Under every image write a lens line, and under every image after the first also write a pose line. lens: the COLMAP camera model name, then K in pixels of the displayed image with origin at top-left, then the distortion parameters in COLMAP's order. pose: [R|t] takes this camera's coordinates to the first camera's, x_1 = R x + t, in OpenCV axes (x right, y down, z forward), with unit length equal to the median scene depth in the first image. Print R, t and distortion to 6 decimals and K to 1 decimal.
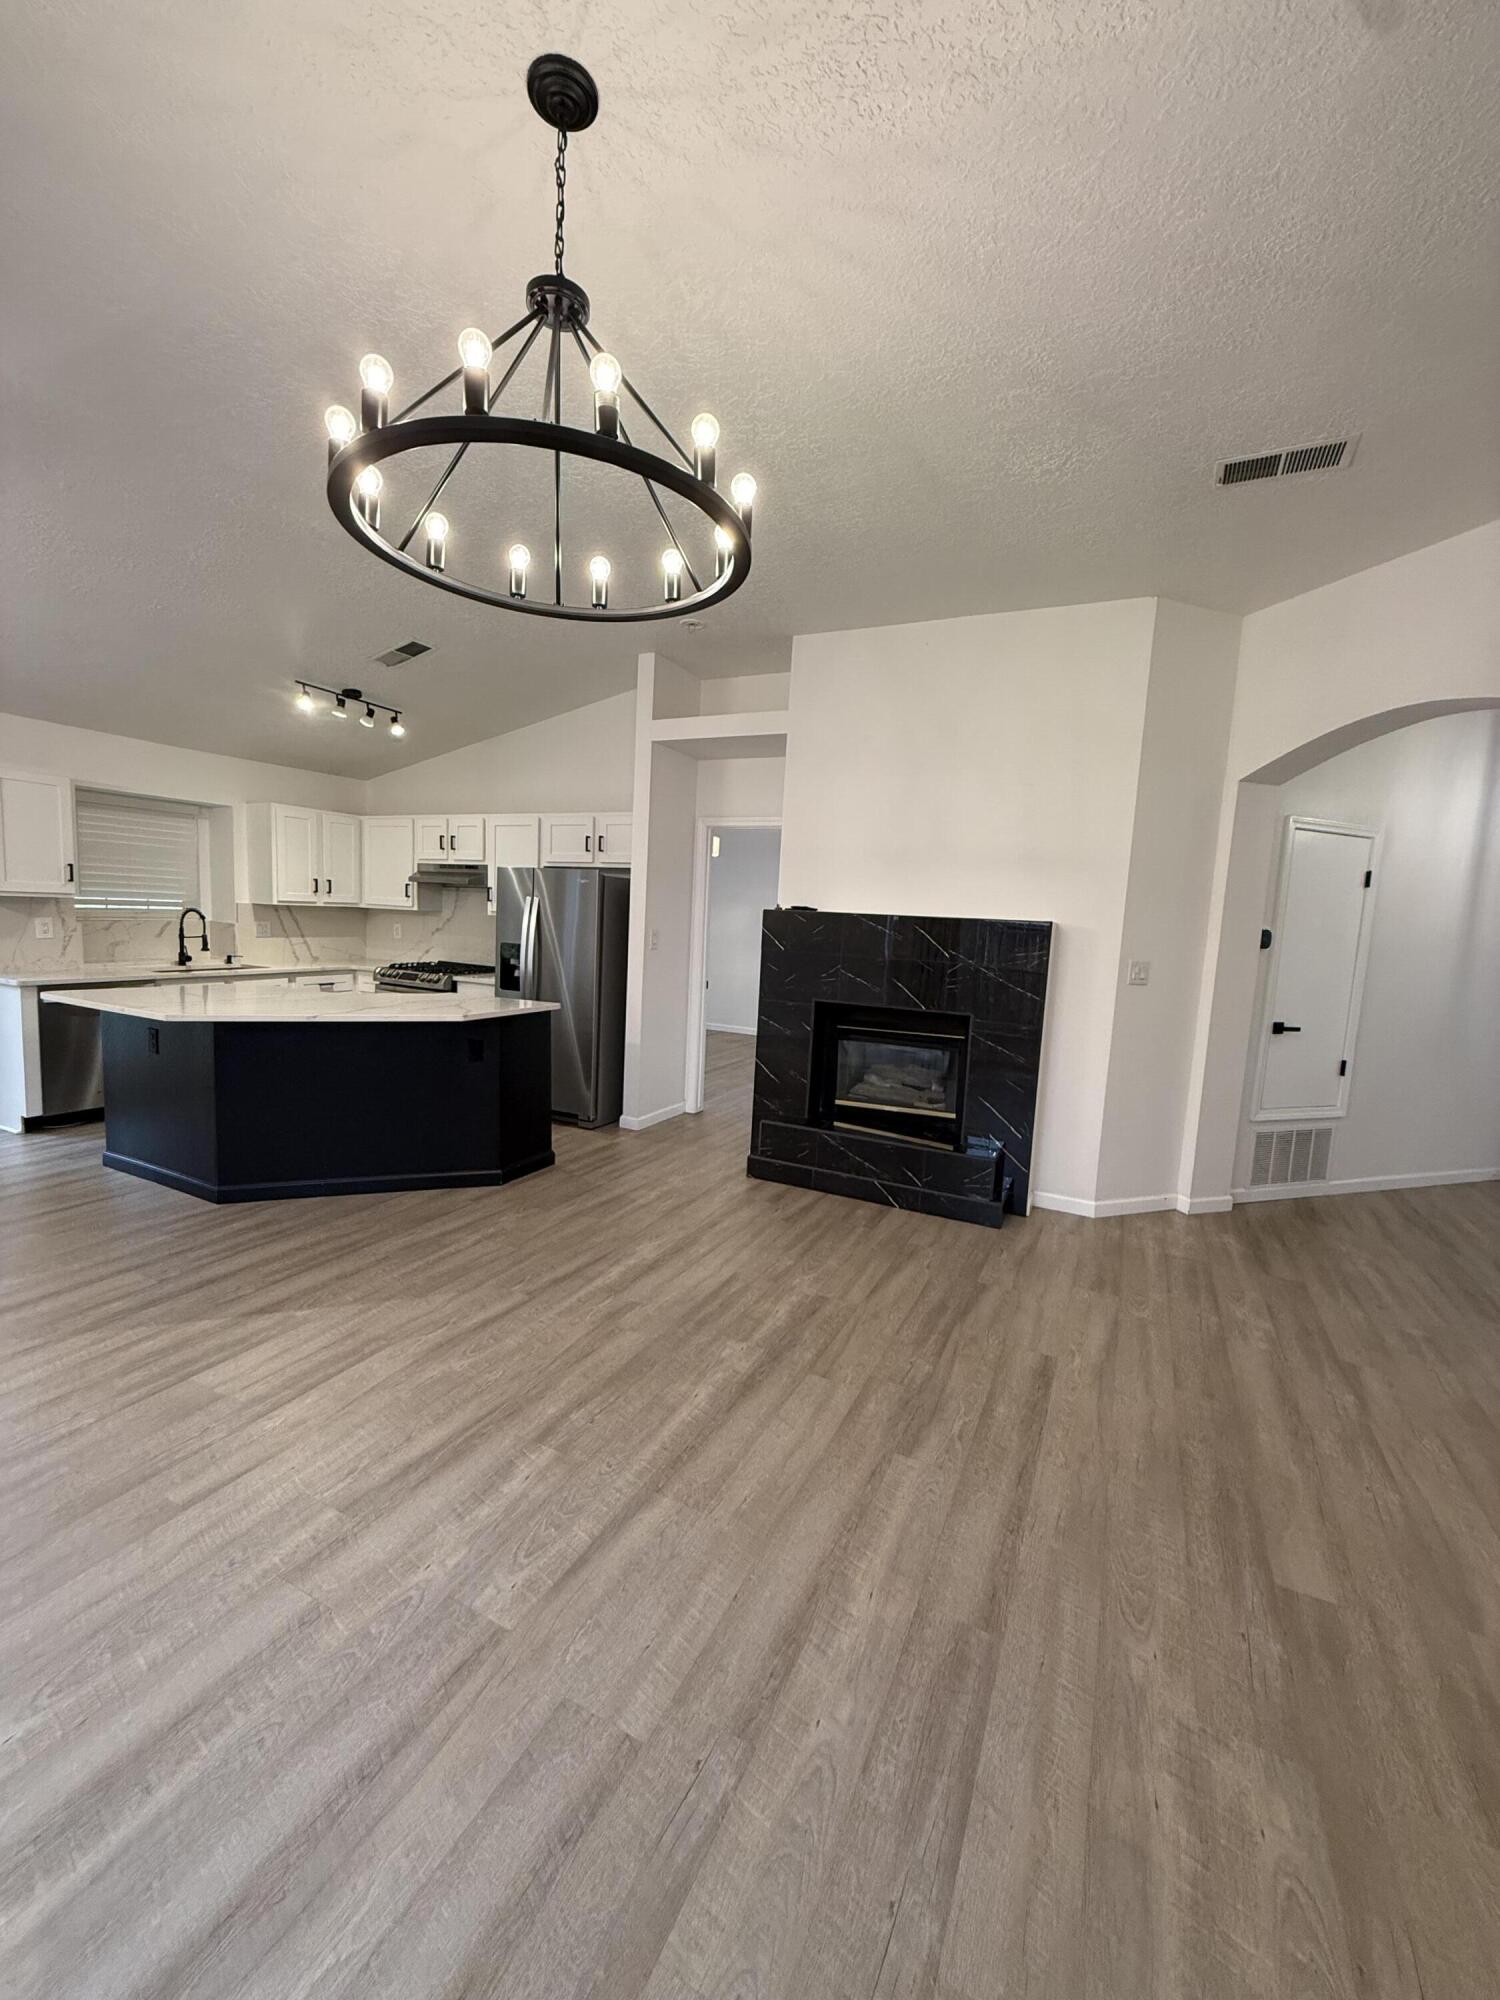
lens RADIAL K [[794.1, 0, 750.0], [0, 794.1, 1000.0], [0, 0, 1]] dist [-0.001995, -0.000412]
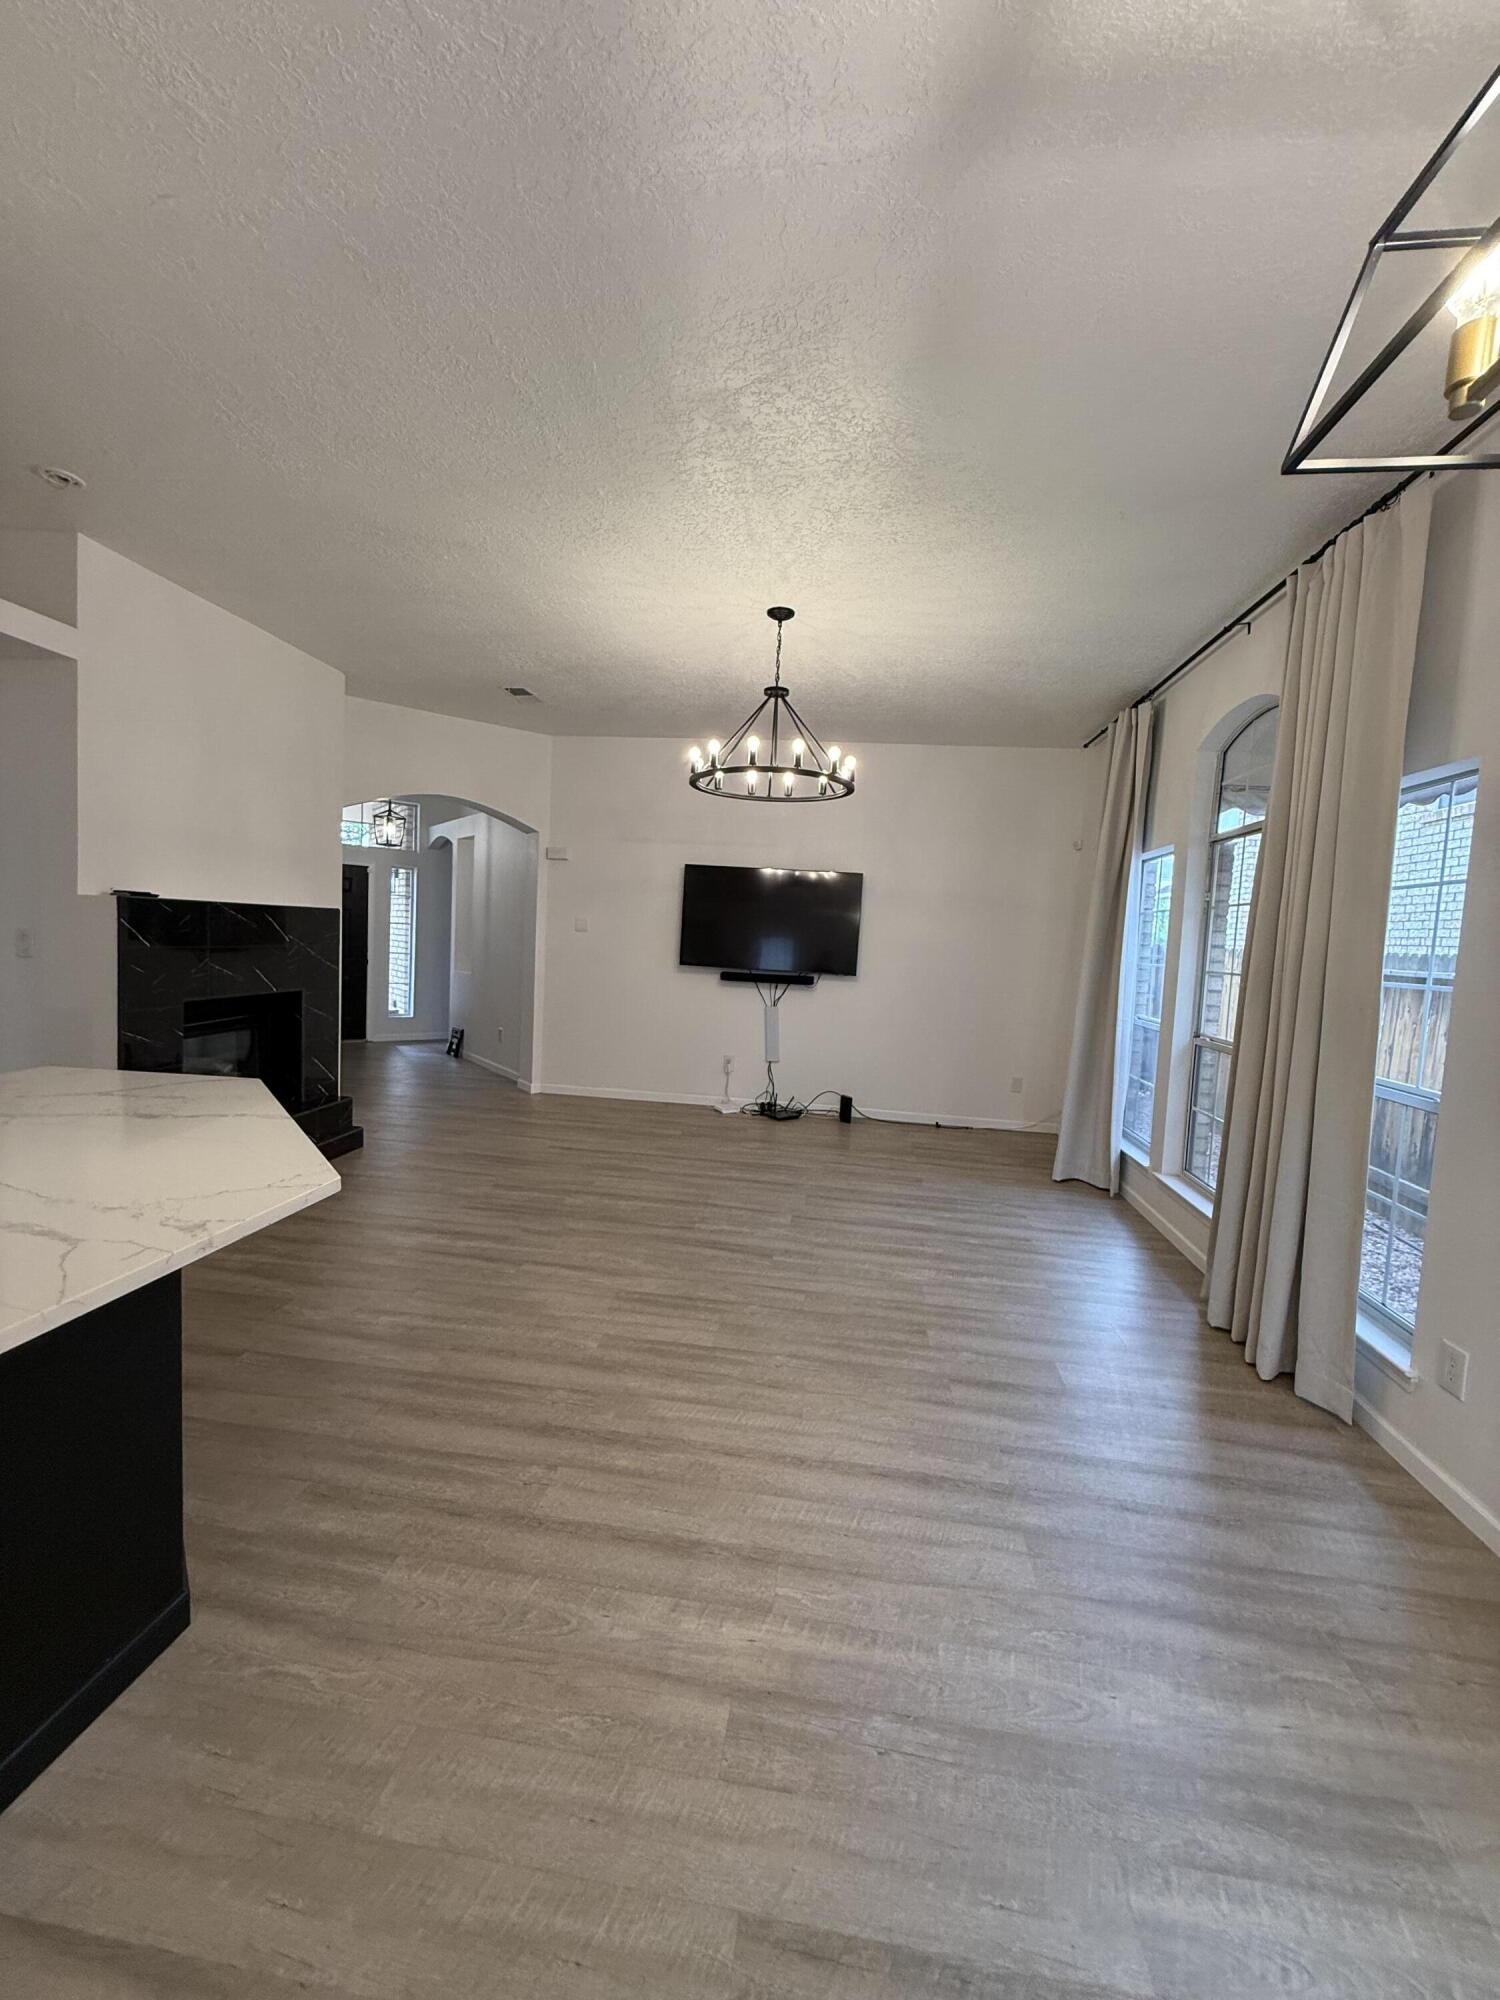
lens RADIAL K [[801.9, 0, 751.8], [0, 801.9, 996.5], [0, 0, 1]] dist [0.001981, -0.000314]
pose [[-0.318064, -0.138119, 0.937954, -1.680394], [0.037505, 0.986724, 0.158019, -0.213259], [-0.947327, 0.085438, -0.308661, 1.197797]]
